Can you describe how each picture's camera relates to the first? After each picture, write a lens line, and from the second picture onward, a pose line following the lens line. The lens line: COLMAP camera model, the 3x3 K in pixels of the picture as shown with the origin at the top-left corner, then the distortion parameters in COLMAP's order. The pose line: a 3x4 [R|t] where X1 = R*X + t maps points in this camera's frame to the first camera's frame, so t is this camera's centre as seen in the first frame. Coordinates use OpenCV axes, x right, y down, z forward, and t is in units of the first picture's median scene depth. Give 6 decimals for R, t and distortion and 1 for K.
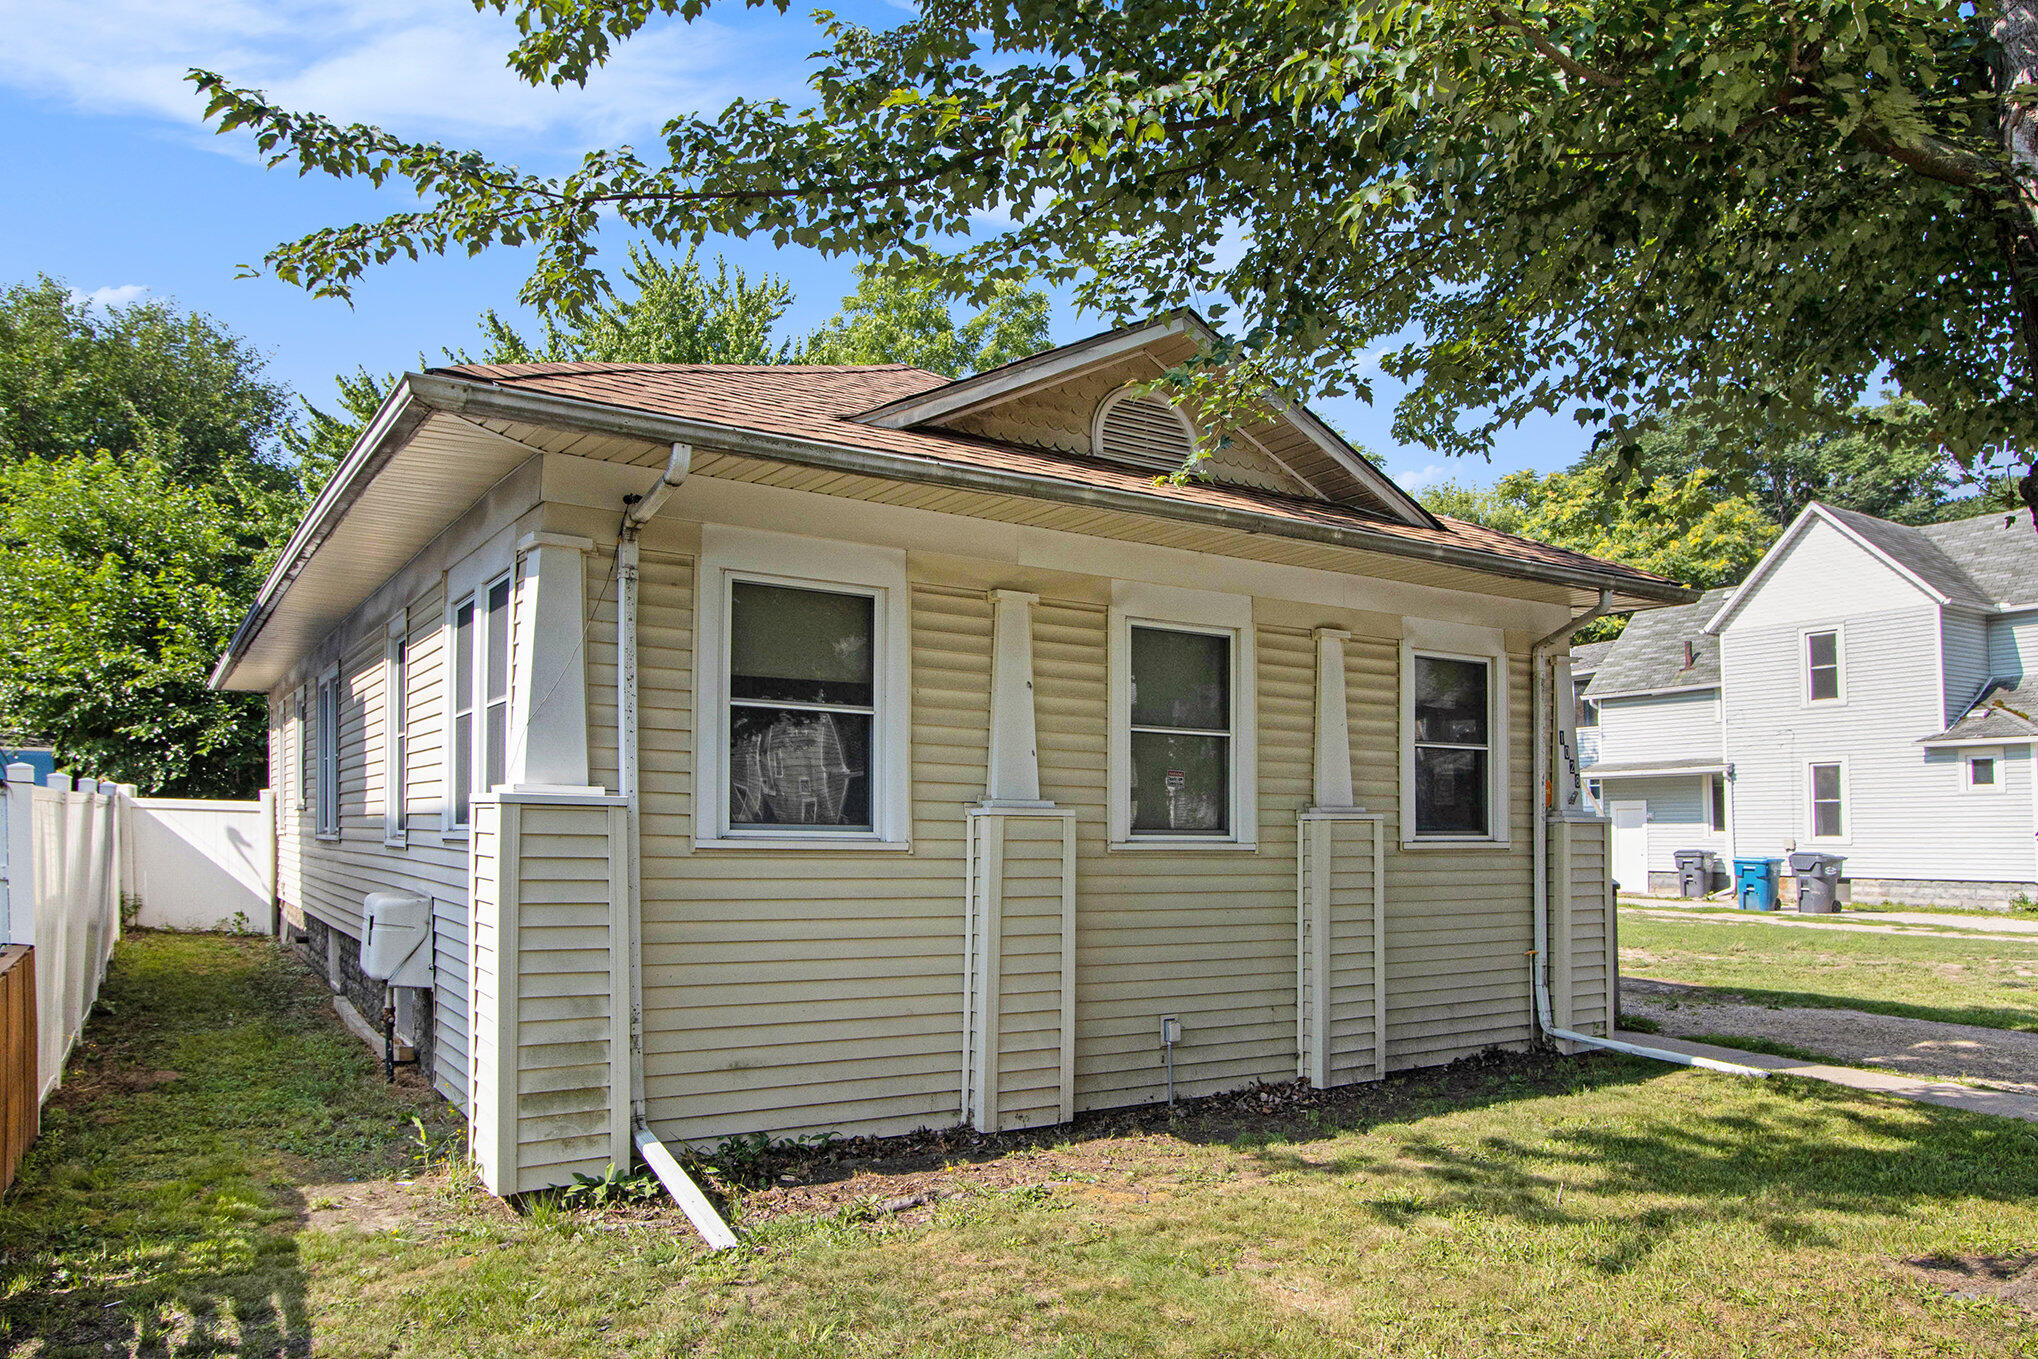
lens RADIAL K [[1373.3, 0, 1019.9], [0, 1373.3, 763.0], [0, 0, 1]] dist [-0.004952, -0.000866]
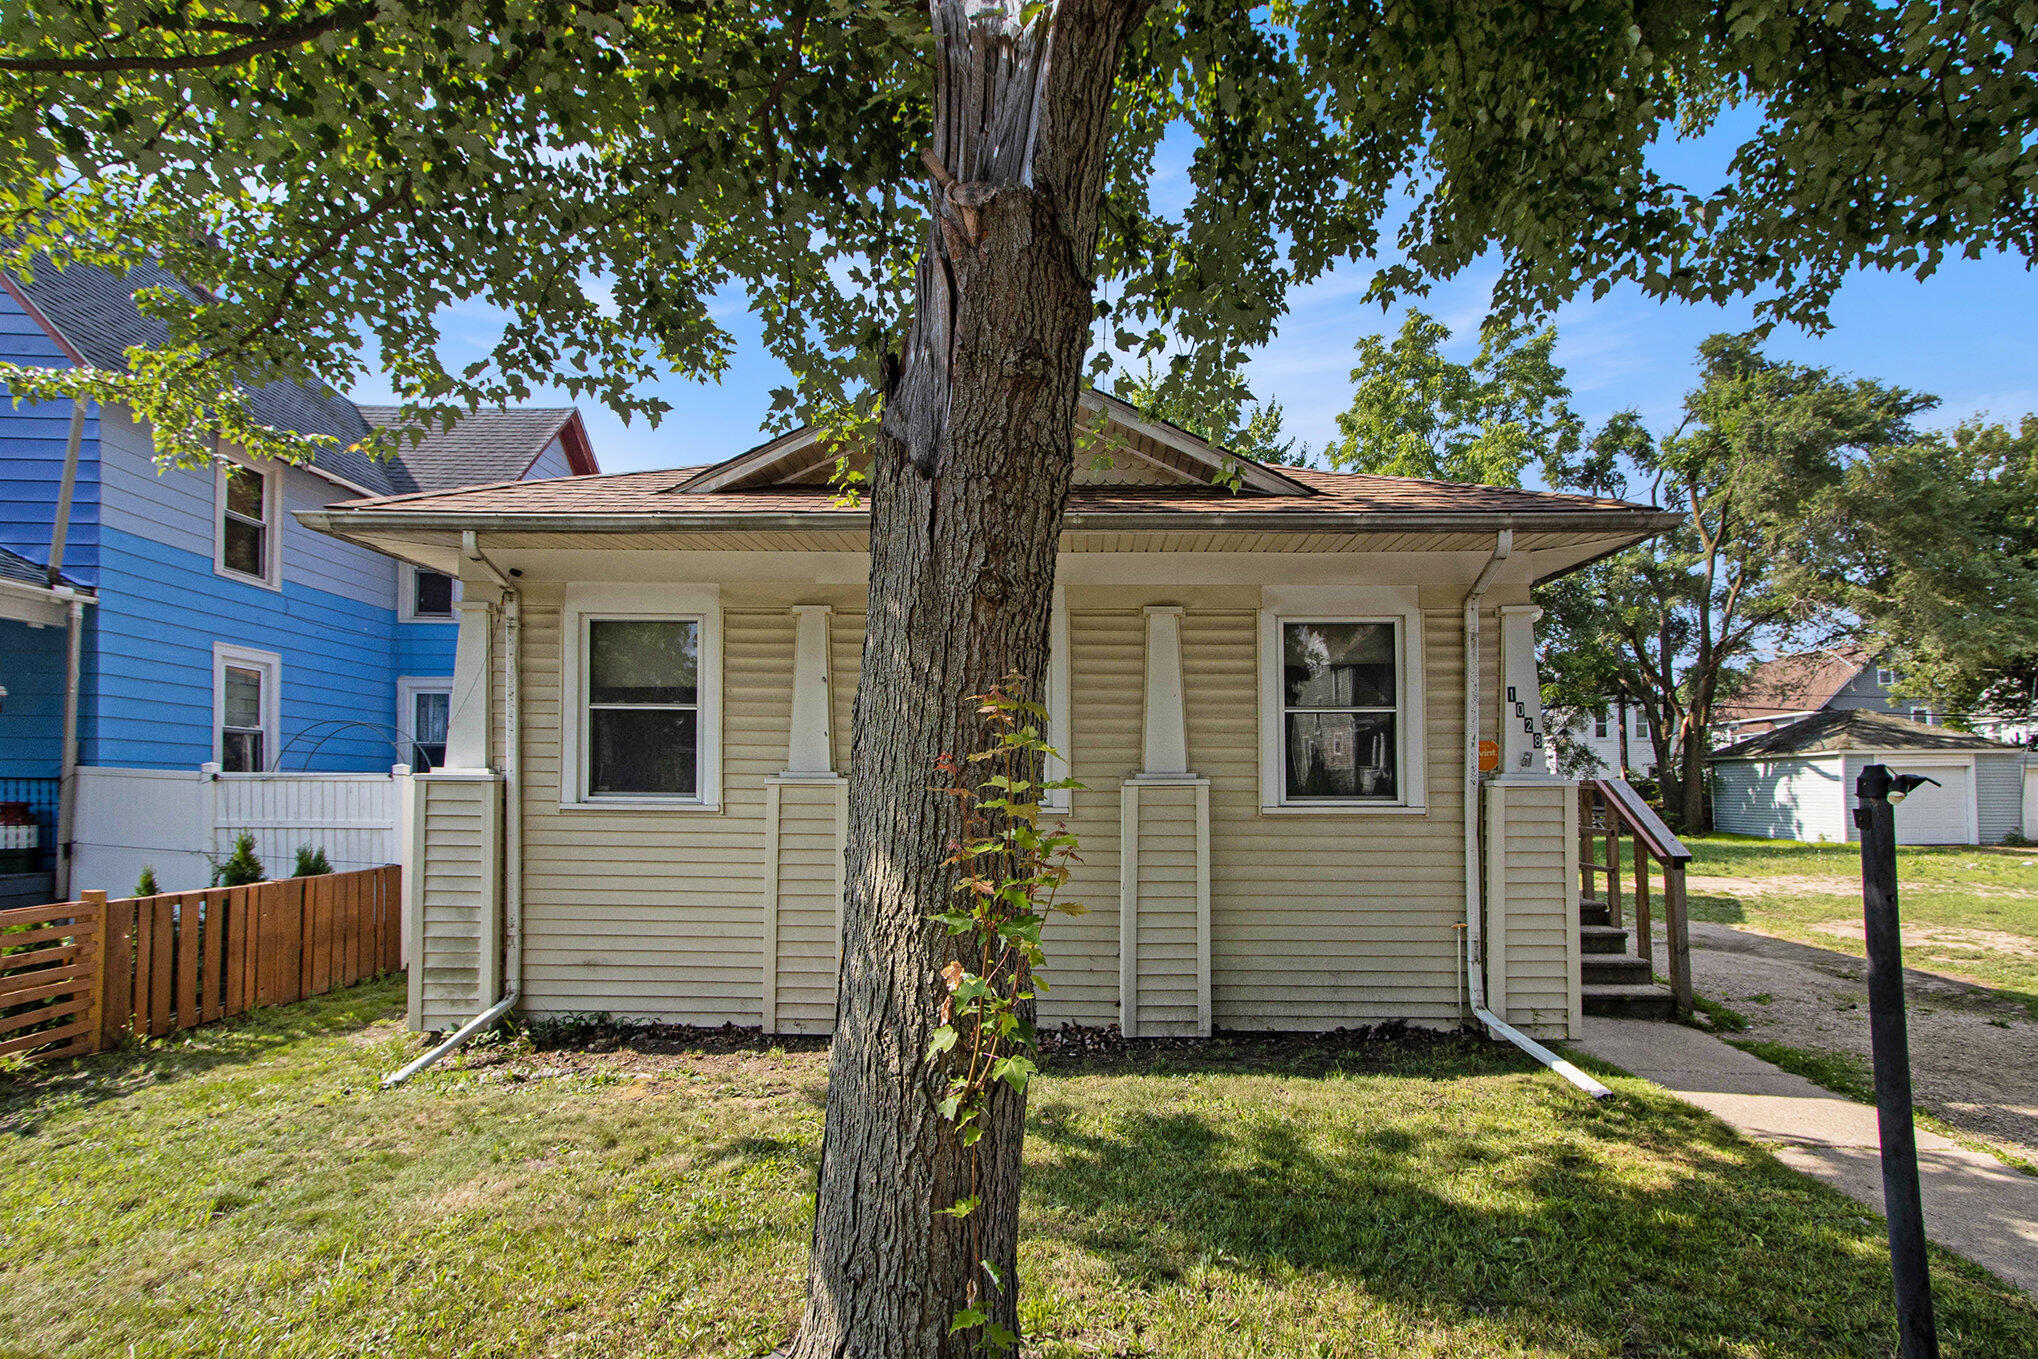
lens RADIAL K [[996.7, 0, 1019.3], [0, 996.7, 756.2], [0, 0, 1]] dist [0.023809, -0.001542]
pose [[0.832194, -0.019247, -0.554151, 0.591445], [0.028261, 0.999571, 0.007723, 0.009756], [0.553764, -0.022088, 0.832380, 0.310929]]
